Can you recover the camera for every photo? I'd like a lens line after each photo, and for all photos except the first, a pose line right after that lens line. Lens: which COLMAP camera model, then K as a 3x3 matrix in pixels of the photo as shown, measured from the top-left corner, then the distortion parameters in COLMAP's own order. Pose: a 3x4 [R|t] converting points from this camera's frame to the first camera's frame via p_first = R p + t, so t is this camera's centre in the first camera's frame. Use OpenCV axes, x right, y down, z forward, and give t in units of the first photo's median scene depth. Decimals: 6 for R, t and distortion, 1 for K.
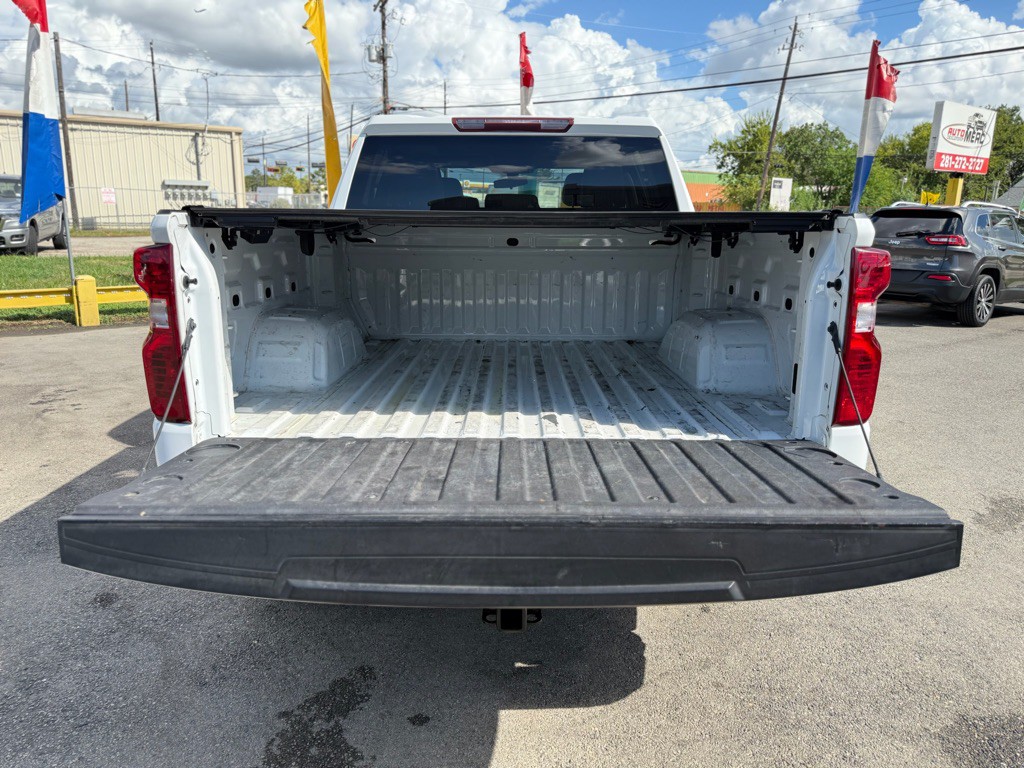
lens RADIAL K [[726.4, 0, 512.0], [0, 726.4, 384.0], [0, 0, 1]] dist [0.048725, -0.065974]
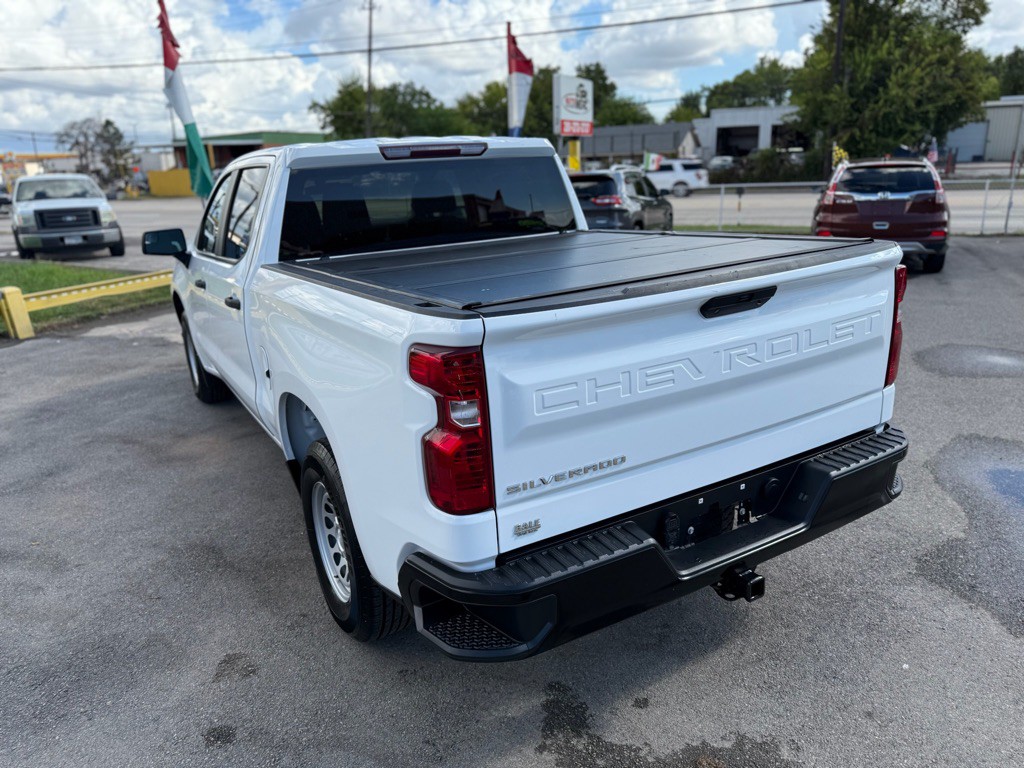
lens RADIAL K [[726.4, 0, 512.0], [0, 726.4, 384.0], [0, 0, 1]] dist [0.048725, -0.065974]
pose [[0.862527, -0.197812, 0.465745, -0.107171], [0.172698, 0.980236, 0.096503, -0.027111], [-0.475629, -0.002804, 0.879641, 0.010103]]
